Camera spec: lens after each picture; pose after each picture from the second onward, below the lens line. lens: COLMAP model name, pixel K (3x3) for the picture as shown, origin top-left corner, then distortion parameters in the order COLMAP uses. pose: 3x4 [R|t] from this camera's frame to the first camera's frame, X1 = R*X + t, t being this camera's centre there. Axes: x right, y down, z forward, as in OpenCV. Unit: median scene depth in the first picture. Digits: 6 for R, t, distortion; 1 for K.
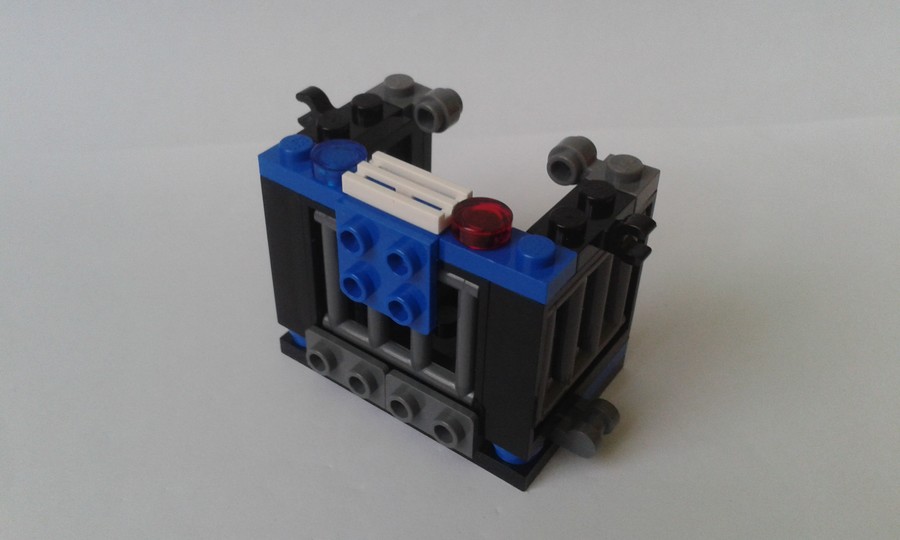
lens RADIAL K [[935.8, 0, 450.0], [0, 935.8, 270.0], [0, 0, 1]] dist [0.001268, 0.000327]
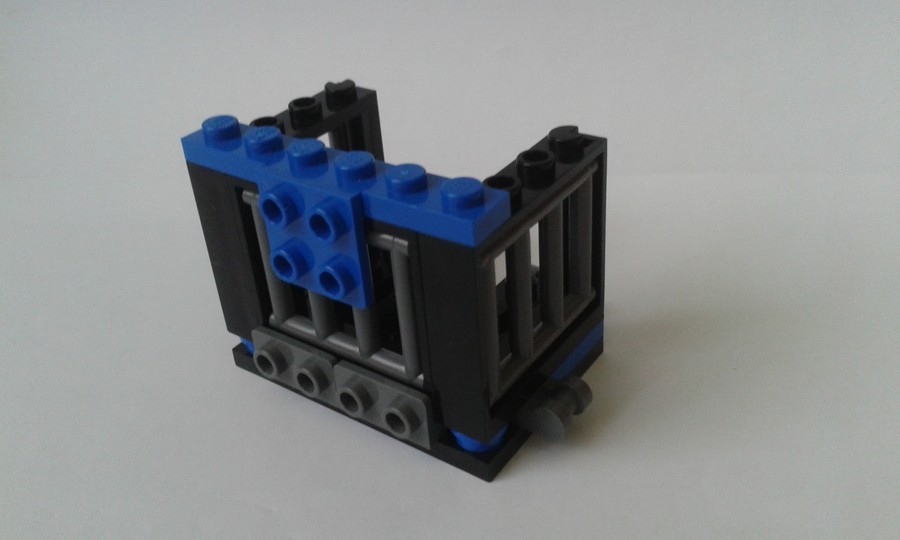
lens RADIAL K [[935.8, 0, 450.0], [0, 935.8, 270.0], [0, 0, 1]] dist [0.001268, 0.000327]
pose [[0.995514, -0.077593, -0.054145, 0.104590], [0.070733, 0.990396, -0.118796, 0.137602], [0.062843, 0.114433, 0.991441, 0.084373]]
